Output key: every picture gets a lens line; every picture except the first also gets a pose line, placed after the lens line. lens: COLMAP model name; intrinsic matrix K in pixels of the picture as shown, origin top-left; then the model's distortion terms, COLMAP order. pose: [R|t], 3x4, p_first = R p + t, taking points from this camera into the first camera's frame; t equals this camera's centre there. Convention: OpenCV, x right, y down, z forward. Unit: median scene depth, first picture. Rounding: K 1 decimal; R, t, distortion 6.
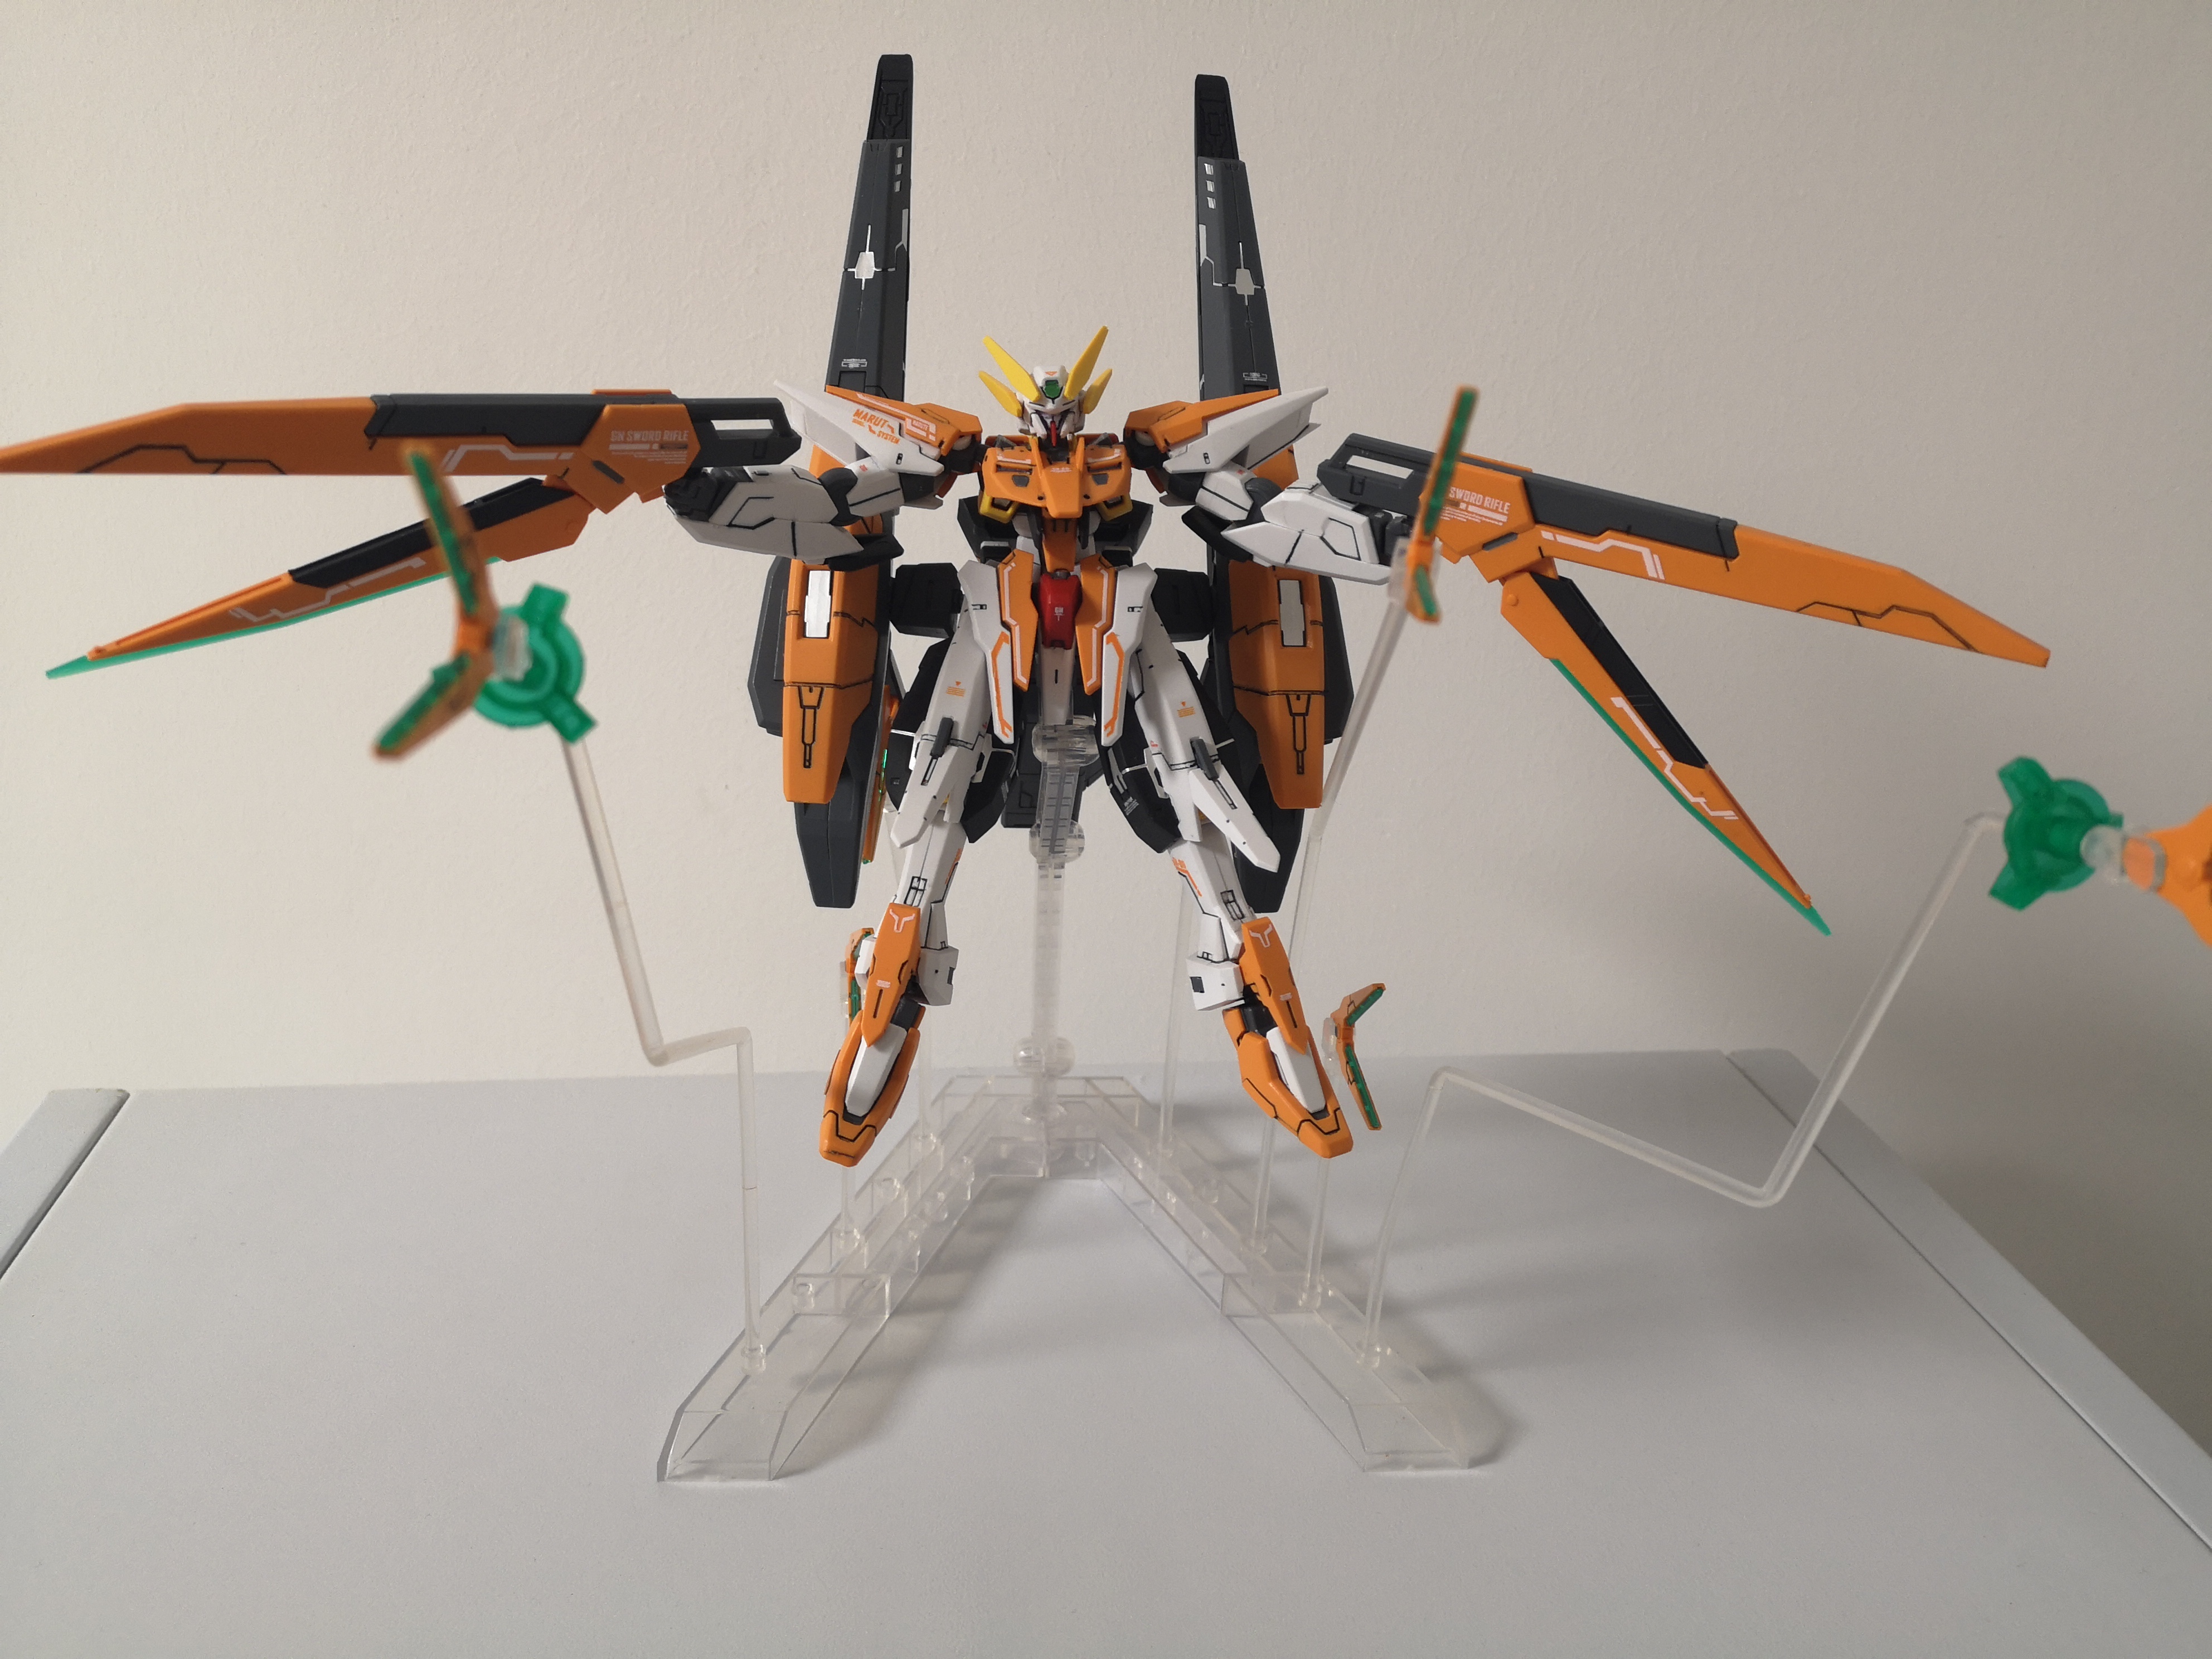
lens RADIAL K [[1708.7, 0, 1106.0], [0, 1708.7, 829.5], [0, 0, 1]] dist [0.000168, 0.047624]
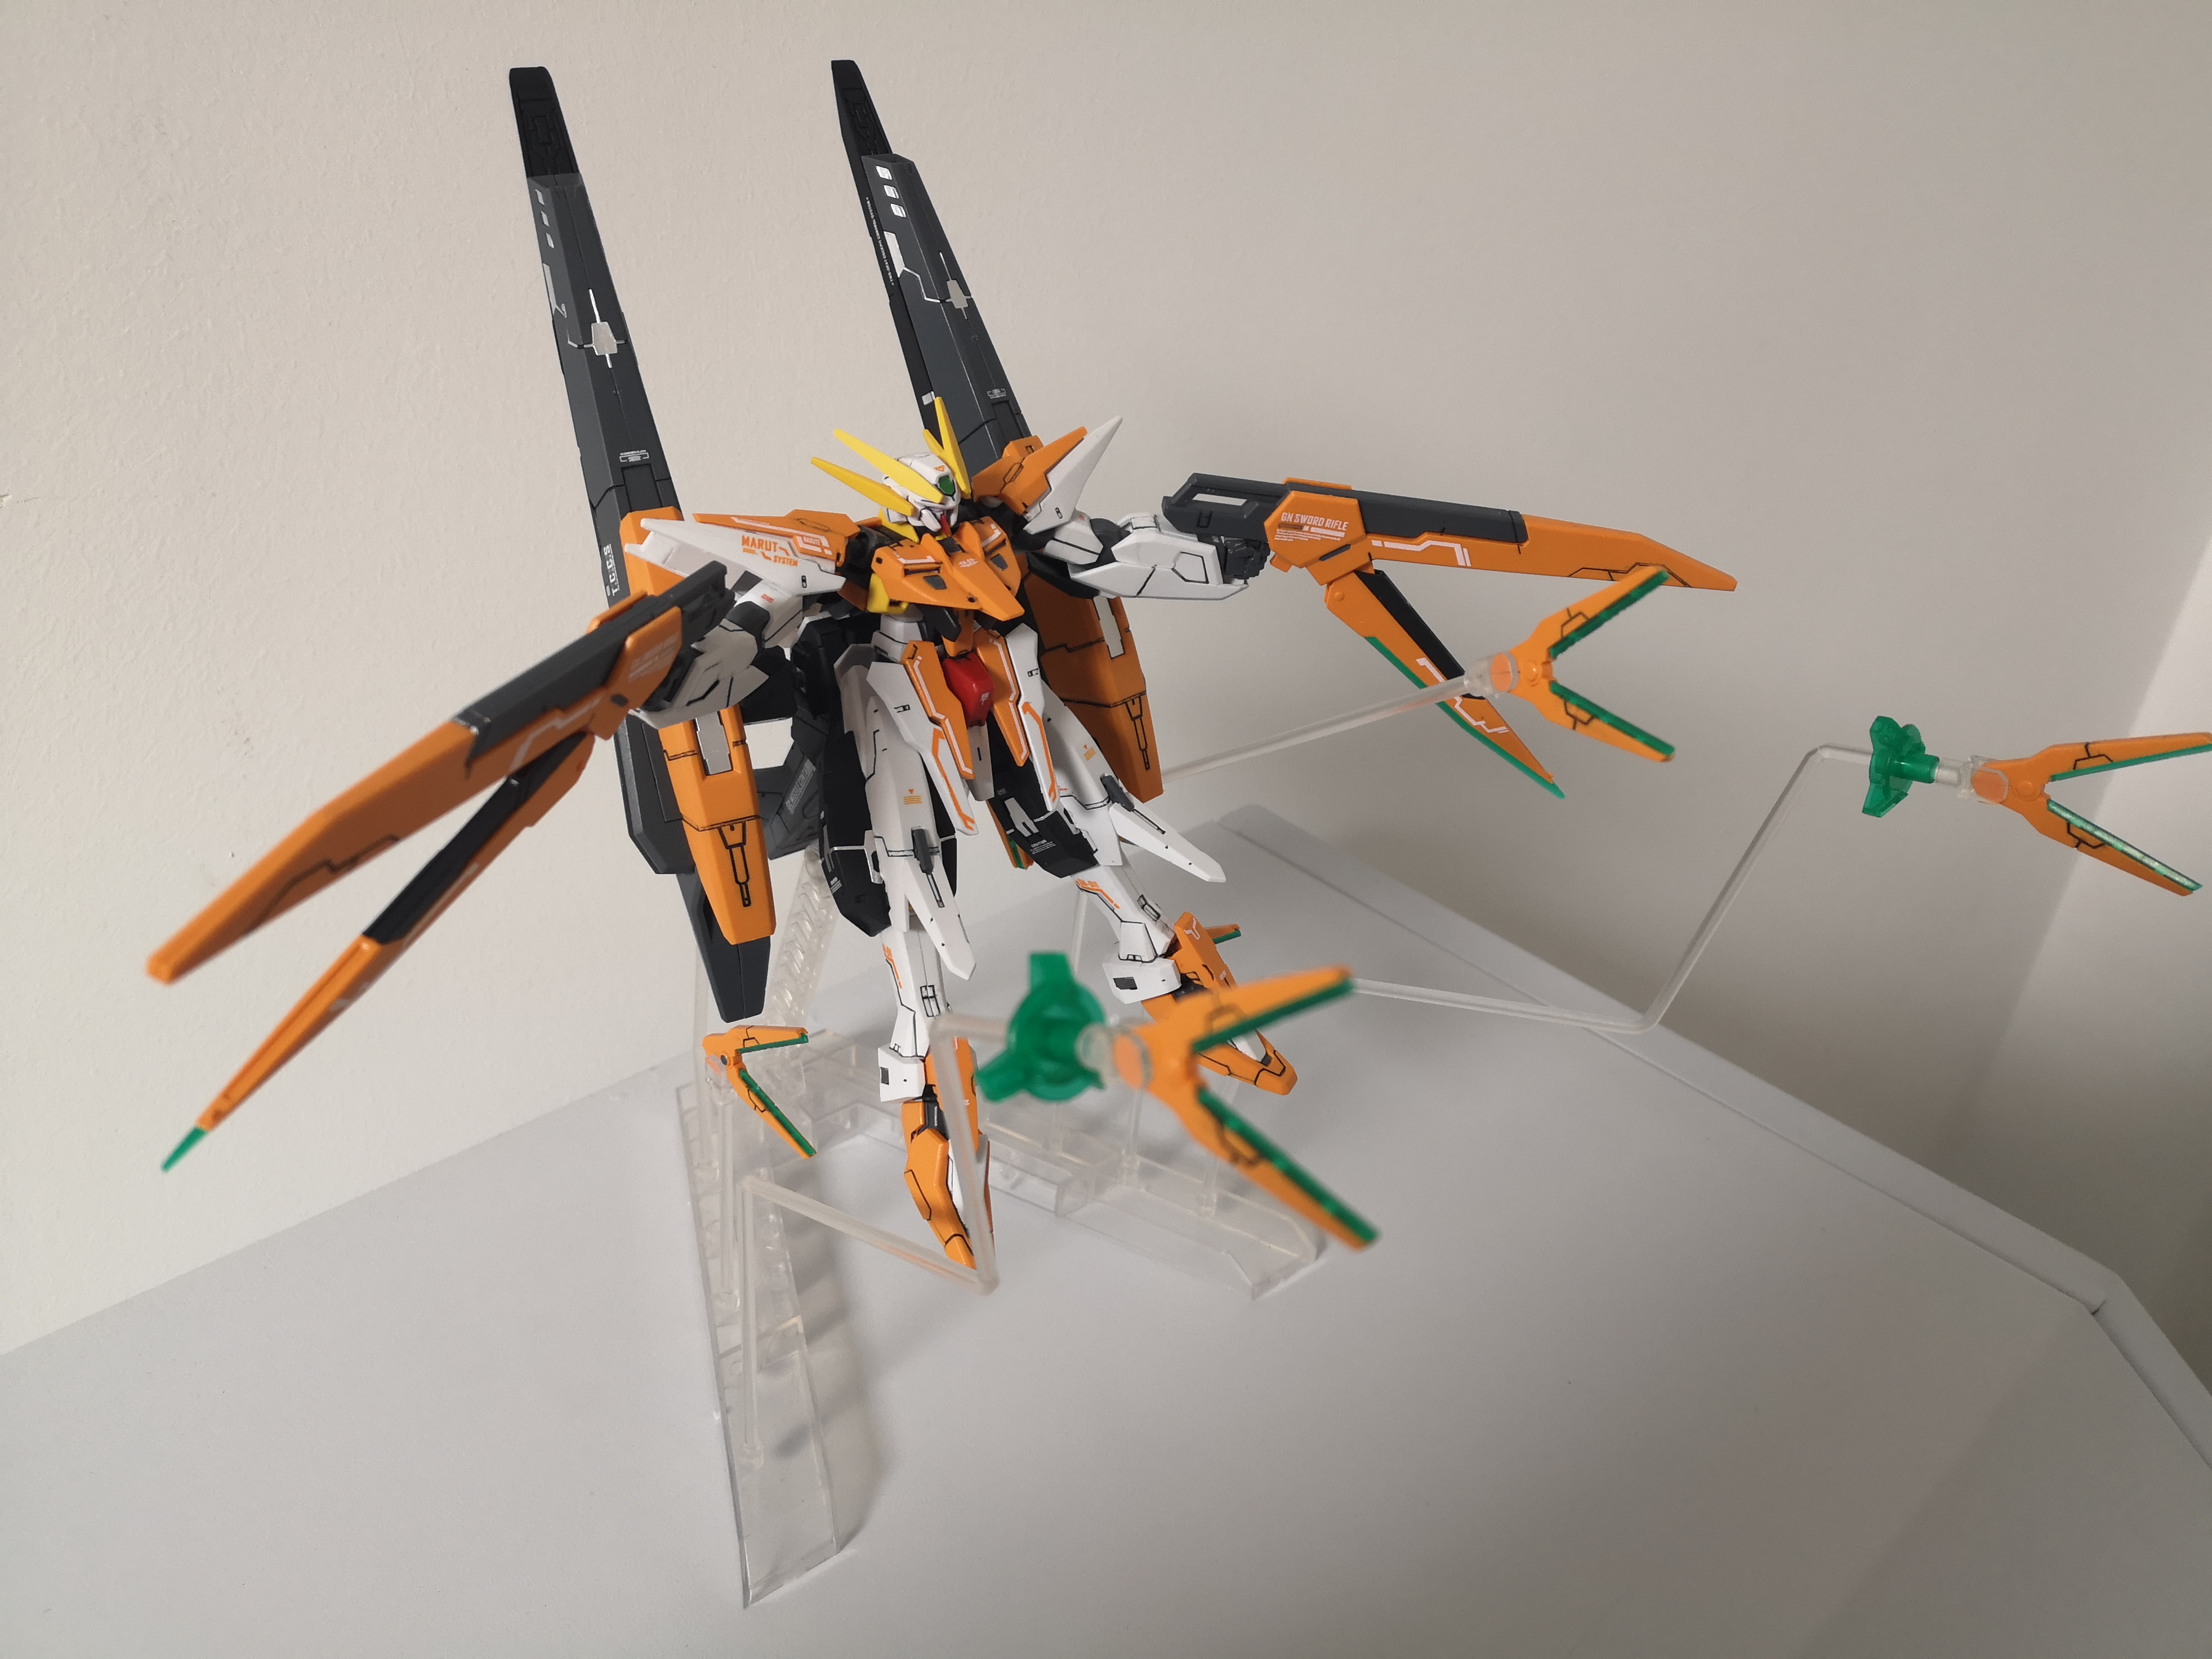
lens RADIAL K [[1691.8, 0, 1106.0], [0, 1691.8, 829.5], [0, 0, 1]] dist [0.009859, -0.000505]
pose [[0.826081, -0.285012, 0.486168, -0.481115], [0.187891, 0.952616, 0.239206, -0.279943], [-0.531308, -0.106257, 0.840489, 0.102452]]
